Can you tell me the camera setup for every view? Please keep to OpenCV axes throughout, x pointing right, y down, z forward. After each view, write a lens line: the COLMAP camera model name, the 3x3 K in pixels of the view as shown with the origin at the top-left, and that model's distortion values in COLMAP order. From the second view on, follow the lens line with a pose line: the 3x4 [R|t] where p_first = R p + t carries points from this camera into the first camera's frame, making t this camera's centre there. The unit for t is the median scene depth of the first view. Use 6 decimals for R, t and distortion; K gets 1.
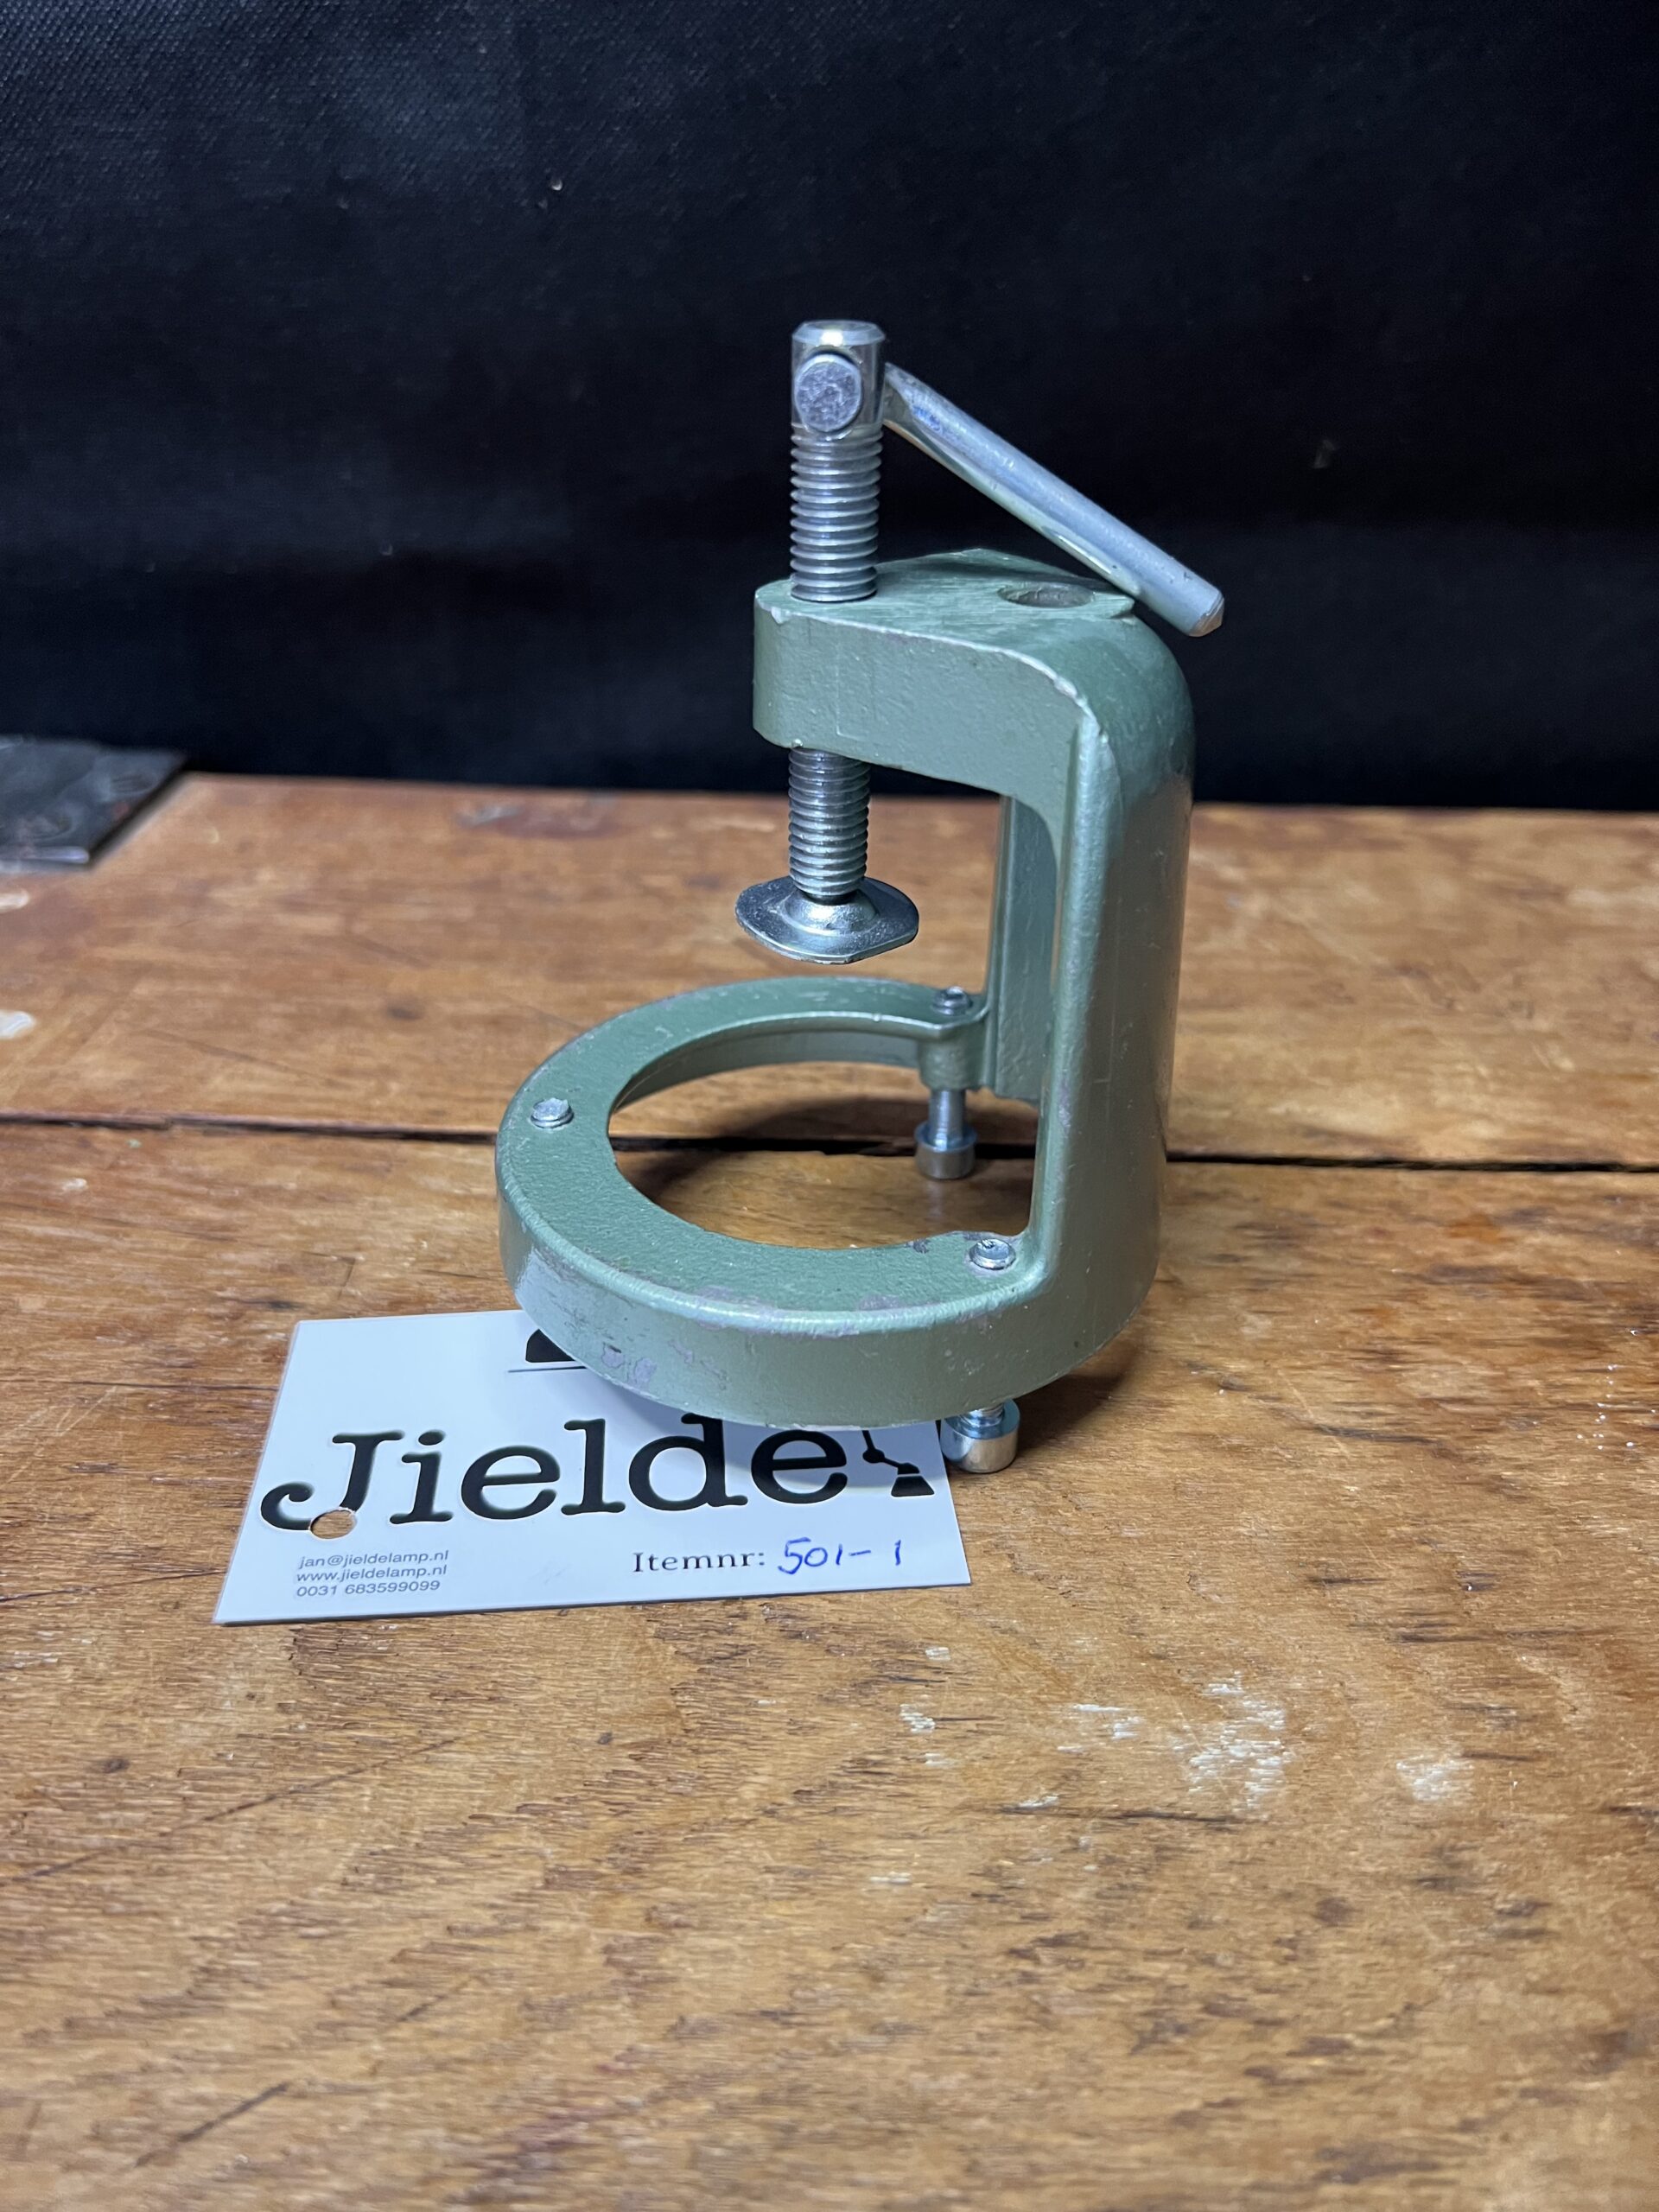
lens RADIAL K [[1718.5, 0, 822.2], [0, 1718.5, 1077.1], [0, 0, 1]] dist [-0.006168, -0.009406]
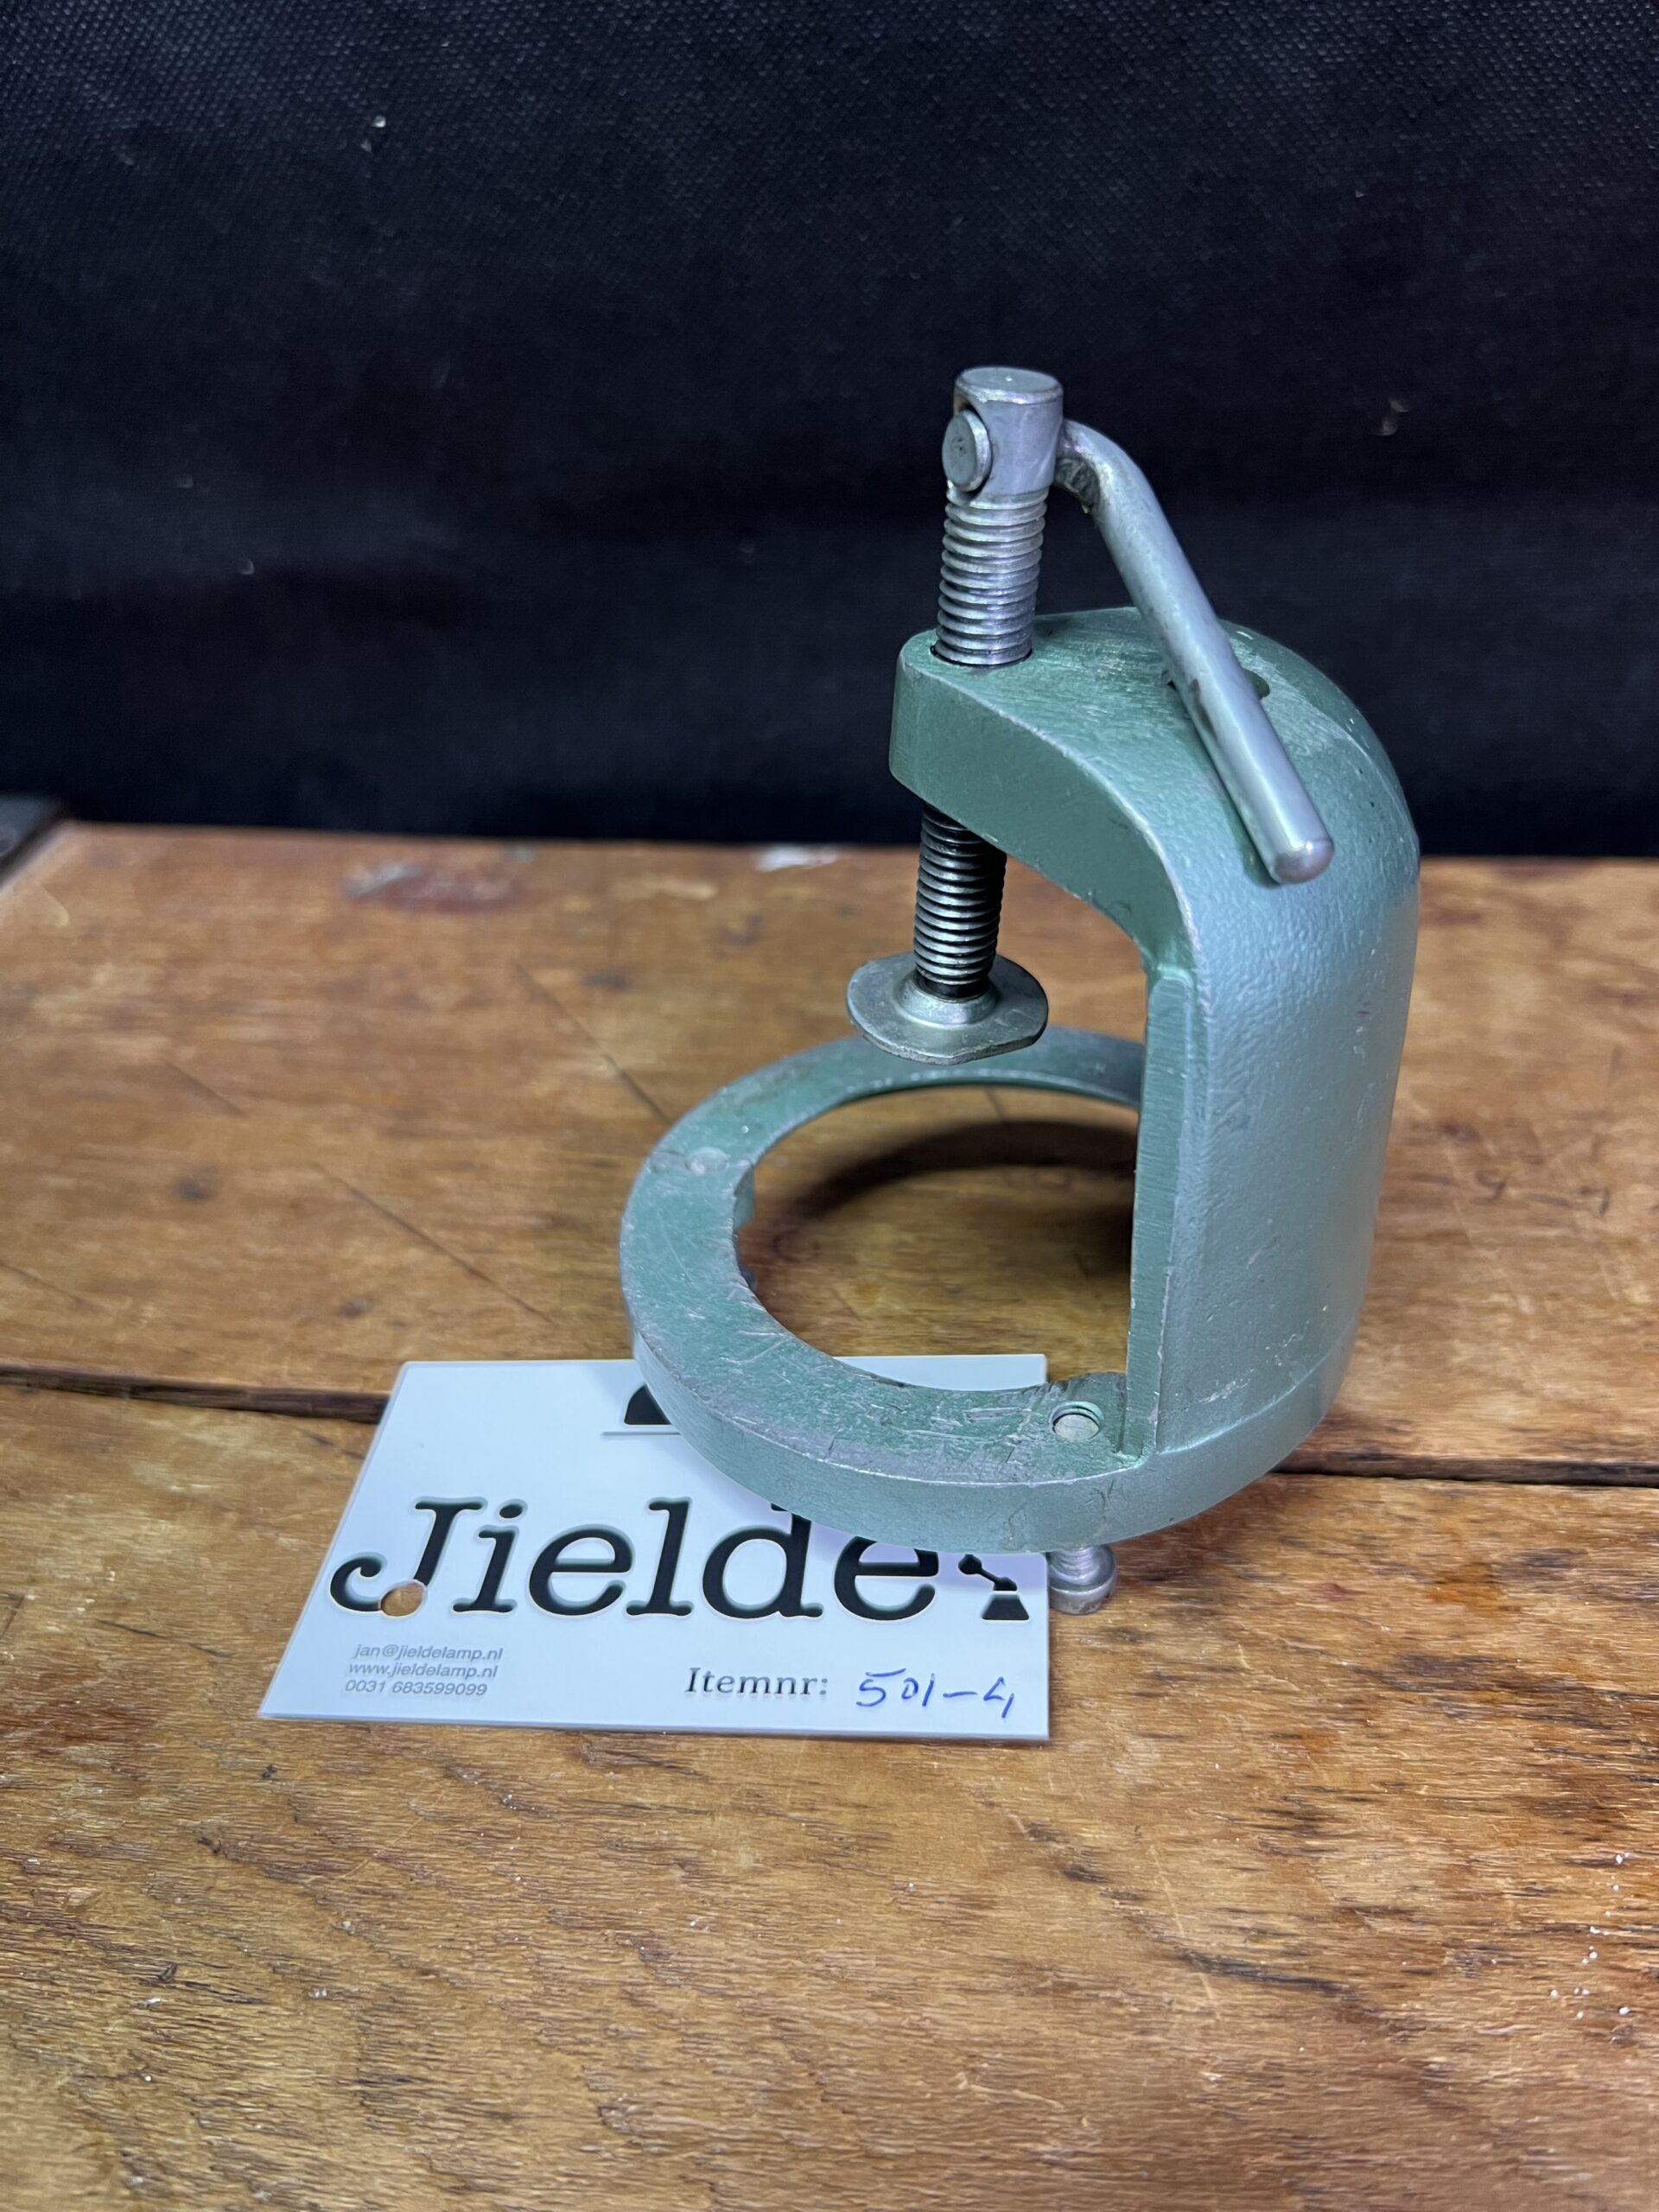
lens RADIAL K [[1731.7, 0, 839.7], [0, 1731.7, 1107.2], [0, 0, 1]] dist [-0.017927, -0.000151]
pose [[0.995018, 0.006165, -0.099508, 0.210087], [0.004262, 0.994544, 0.104230, -0.229714], [0.099607, -0.104135, 0.989563, 0.292424]]
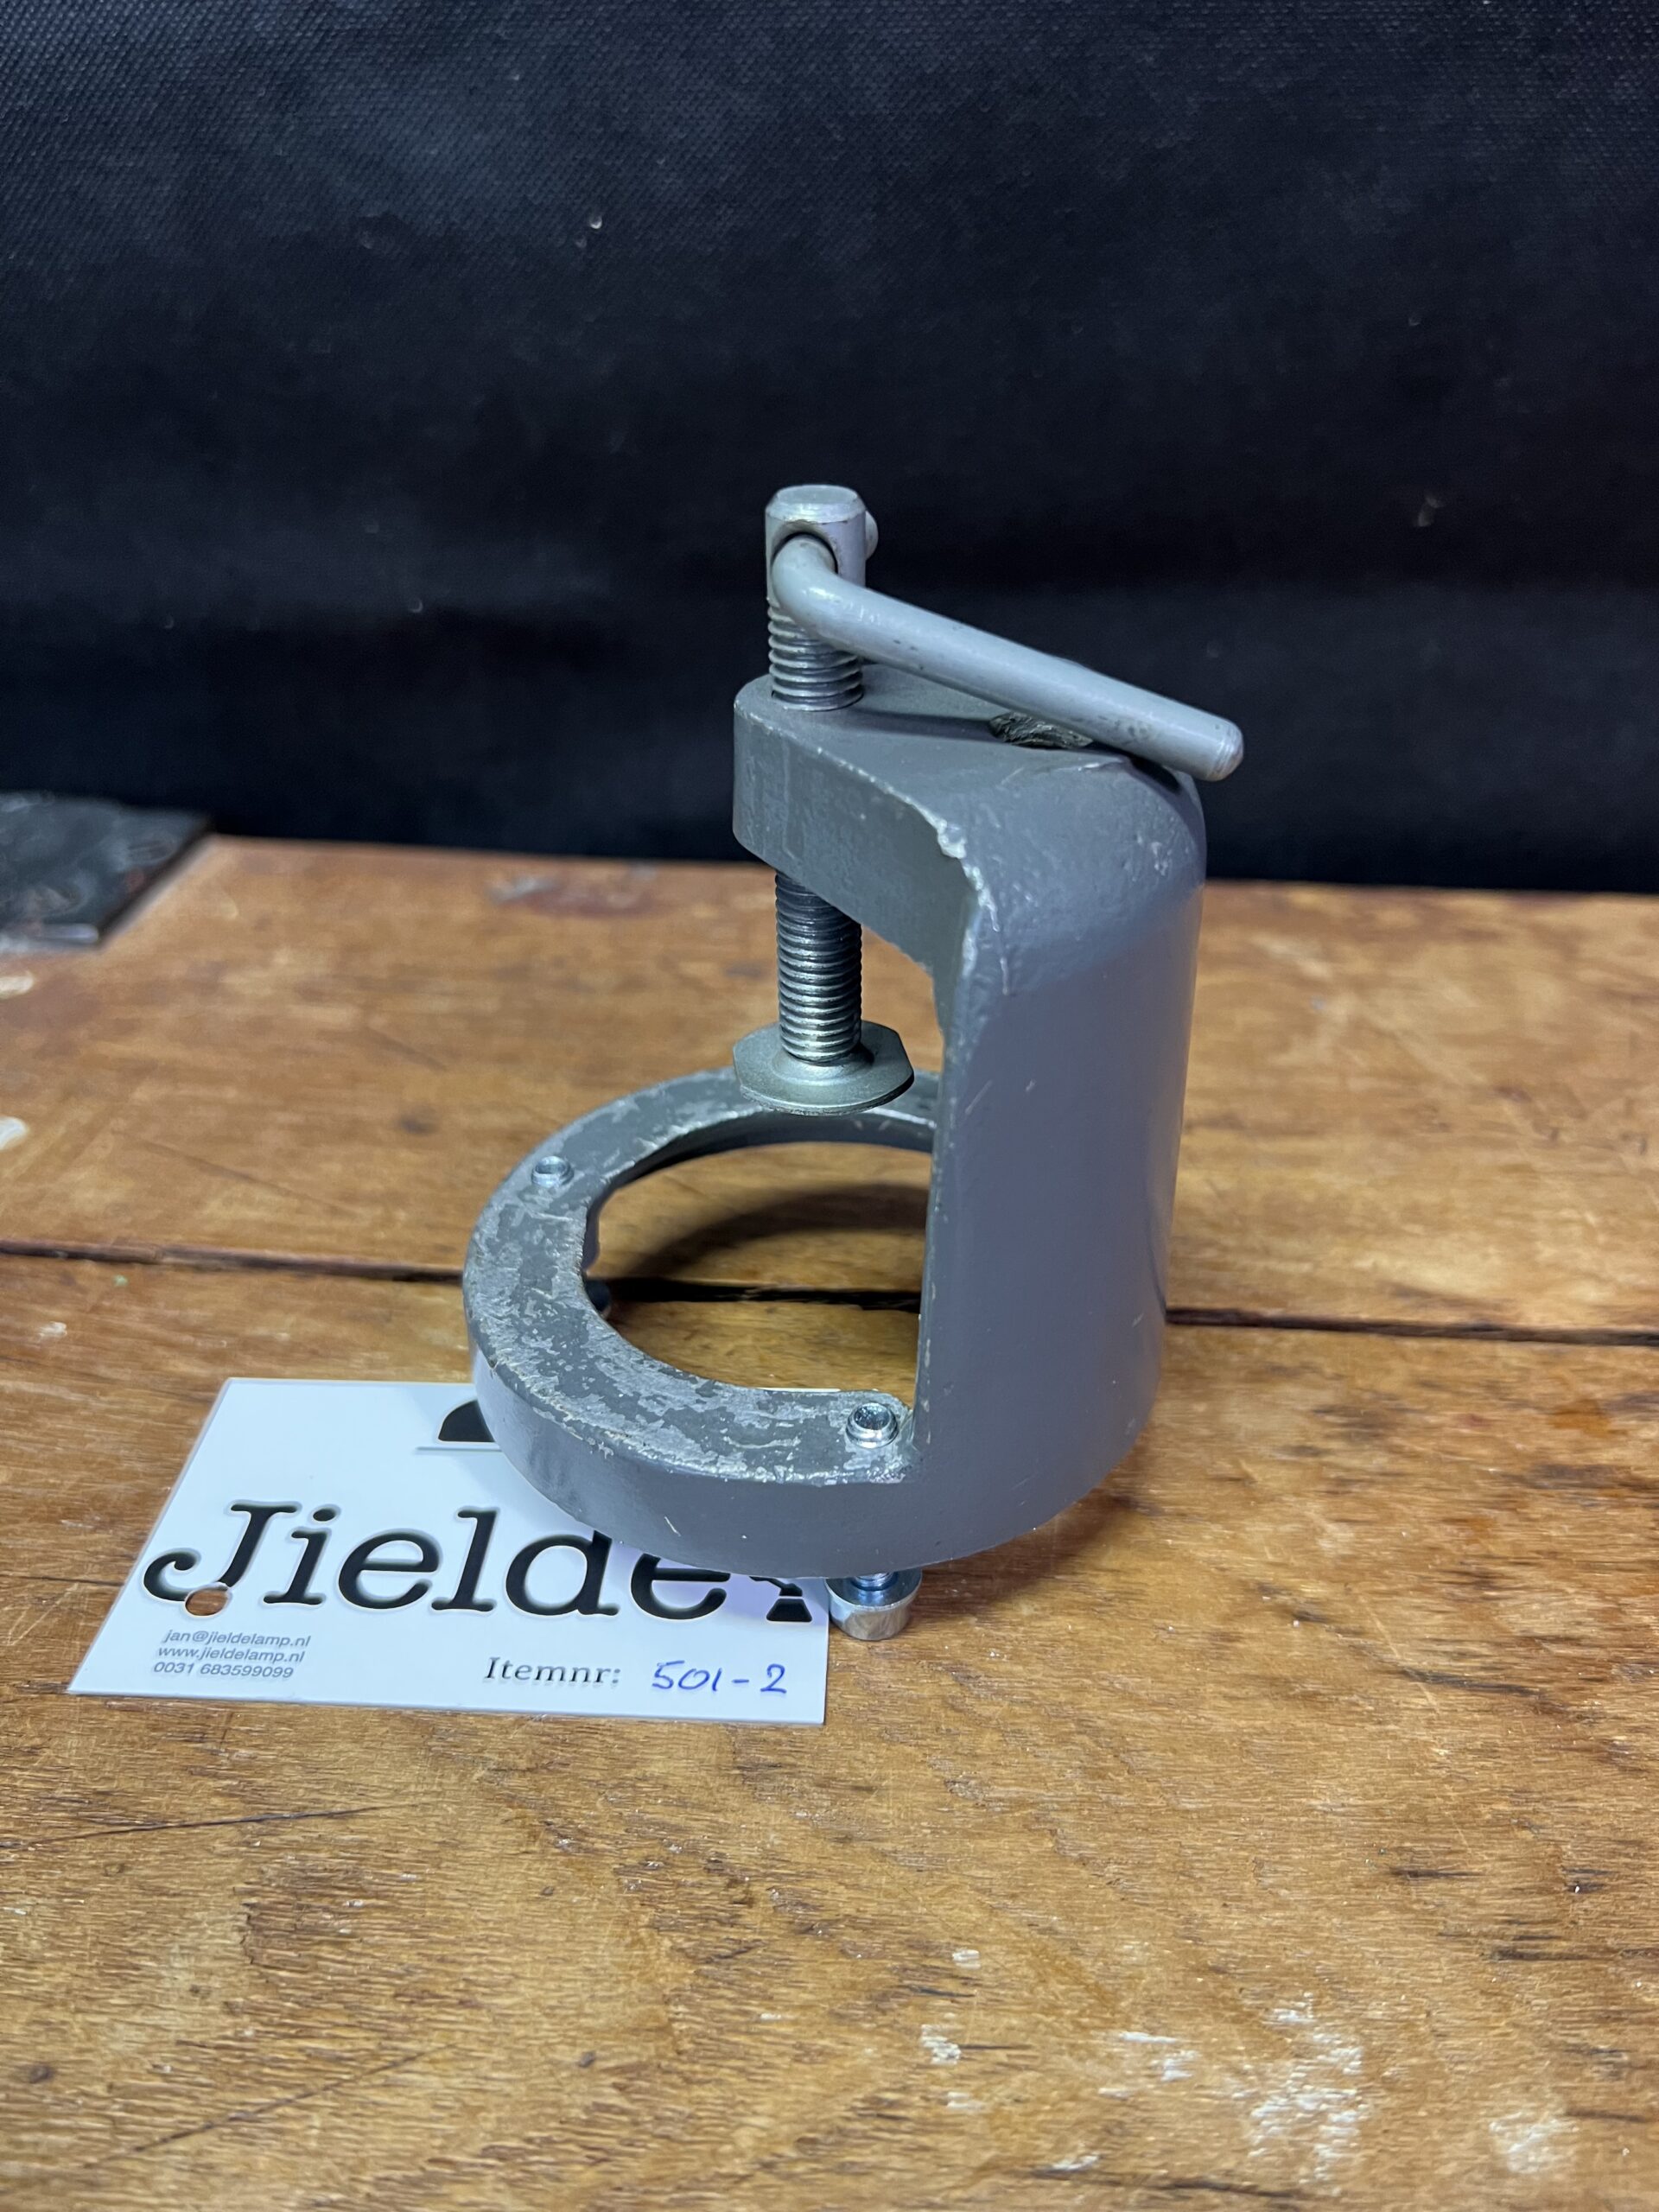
lens RADIAL K [[1724.5, 0, 829.5], [0, 1724.5, 1106.0], [0, 0, 1]] dist [-0.008947, -0.008731]
pose [[0.999264, 0.017249, -0.034250, 0.016537], [-0.016469, 0.999602, 0.022921, -0.103022], [0.034632, -0.022340, 0.999150, 0.103767]]
